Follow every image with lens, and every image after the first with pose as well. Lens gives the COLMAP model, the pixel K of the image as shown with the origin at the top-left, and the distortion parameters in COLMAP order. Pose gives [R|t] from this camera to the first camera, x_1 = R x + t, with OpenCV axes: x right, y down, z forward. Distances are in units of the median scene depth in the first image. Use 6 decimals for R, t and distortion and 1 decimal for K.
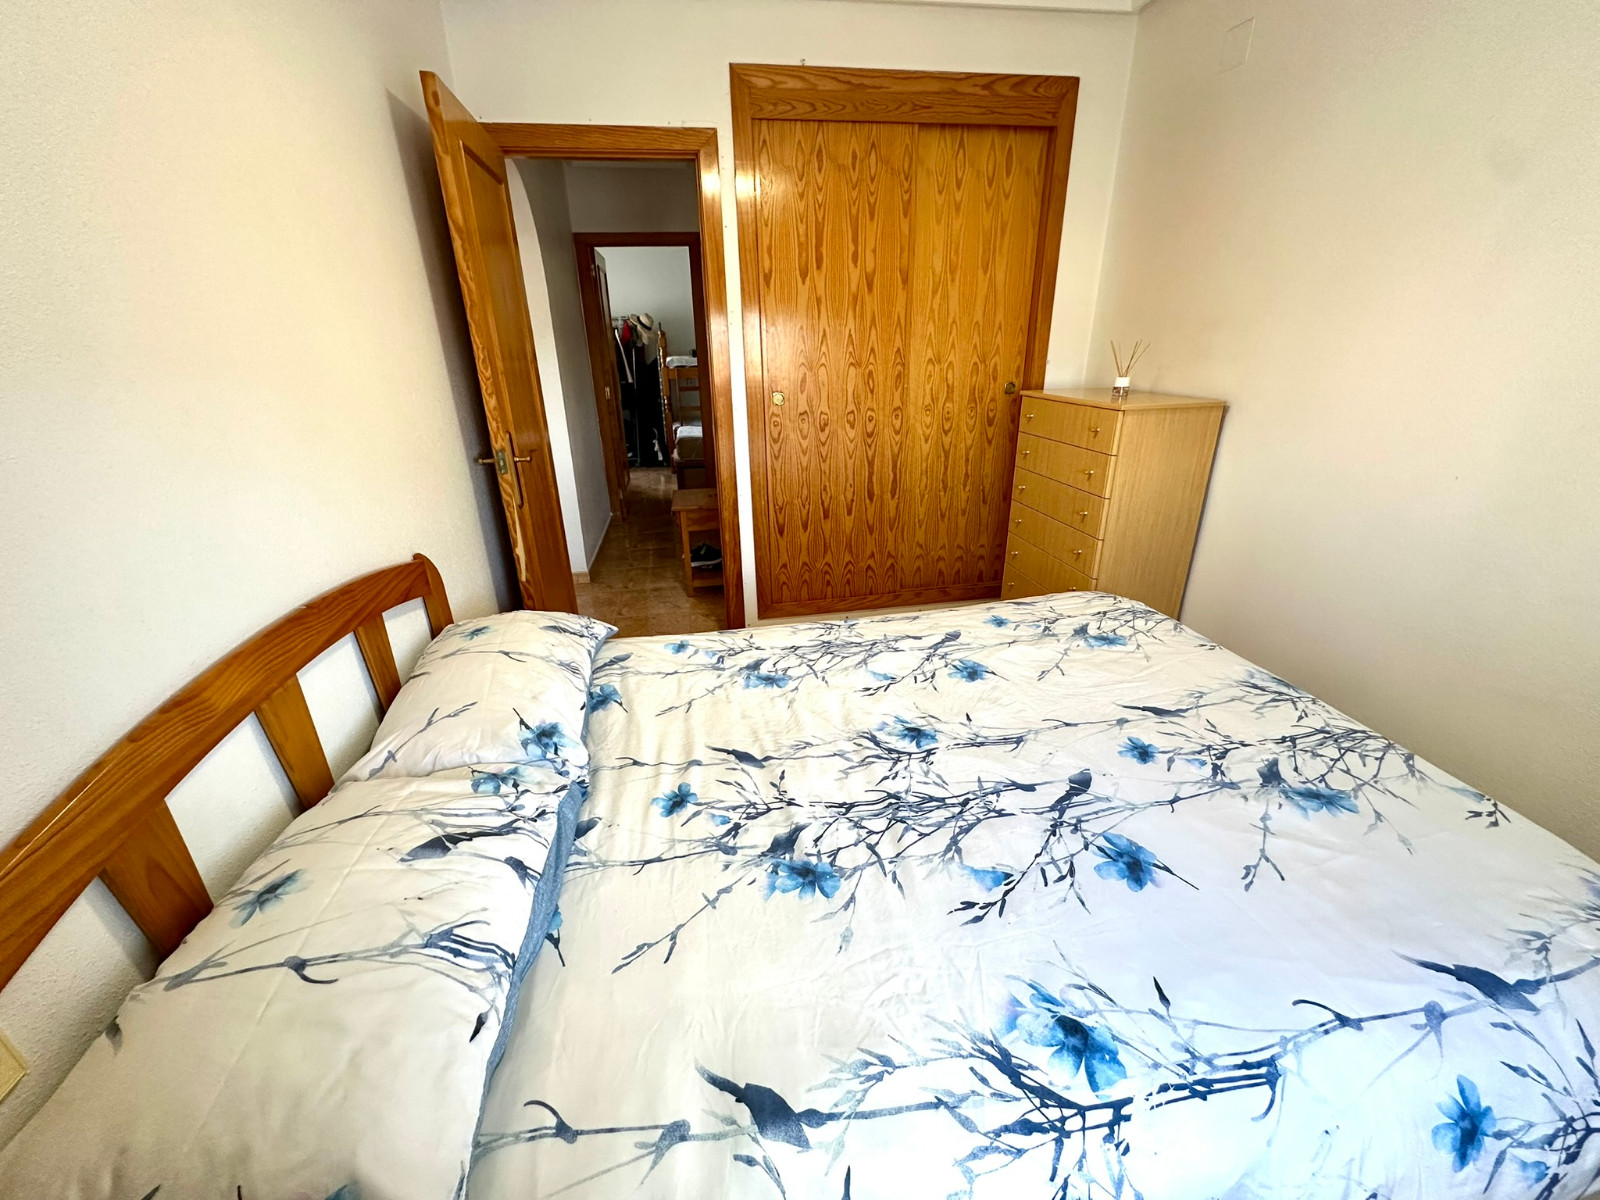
lens RADIAL K [[638.8, 0, 800.1], [0, 638.8, 601.1], [0, 0, 1]] dist [-0.005461, 0.000774]
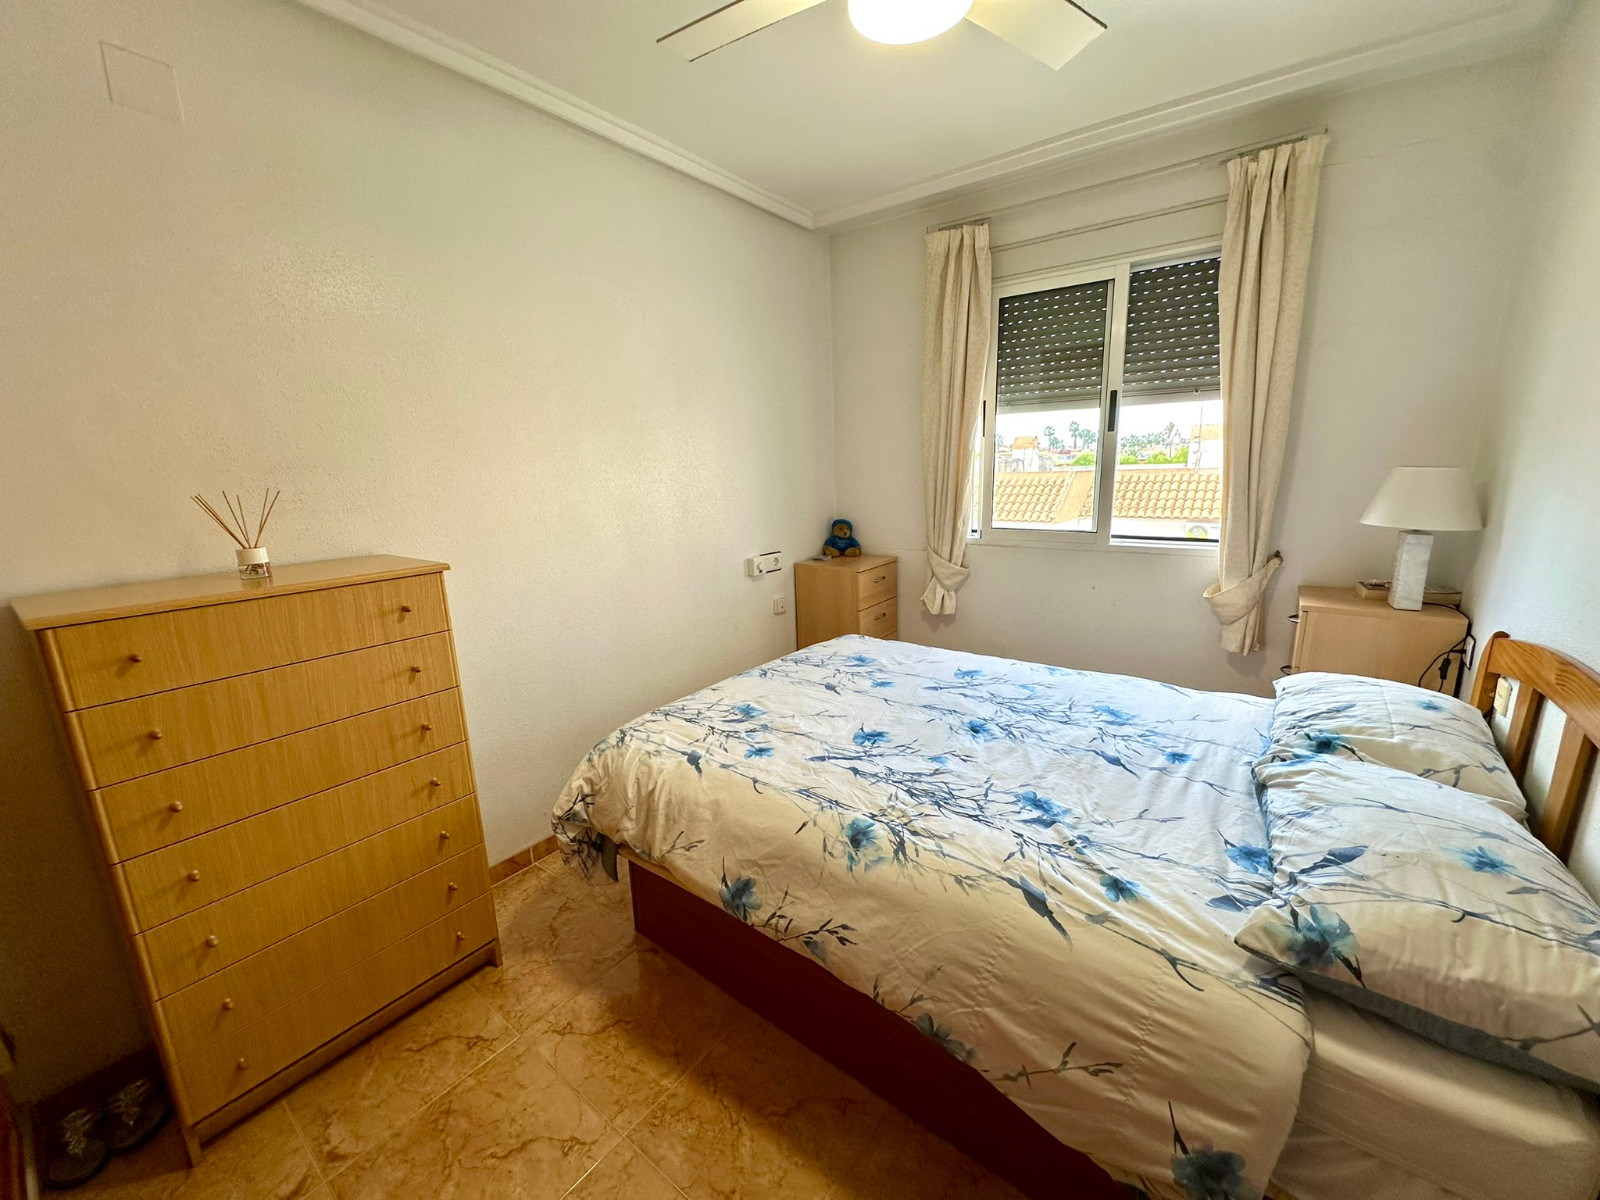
lens RADIAL K [[638.8, 0, 797.3], [0, 638.8, 599.5], [0, 0, 1]] dist [-0.005461, 0.000774]
pose [[-0.678023, -0.109003, 0.726914, -0.517431], [0.320801, 0.845903, 0.426070, -0.724607], [-0.661341, 0.522080, -0.538573, 1.816272]]
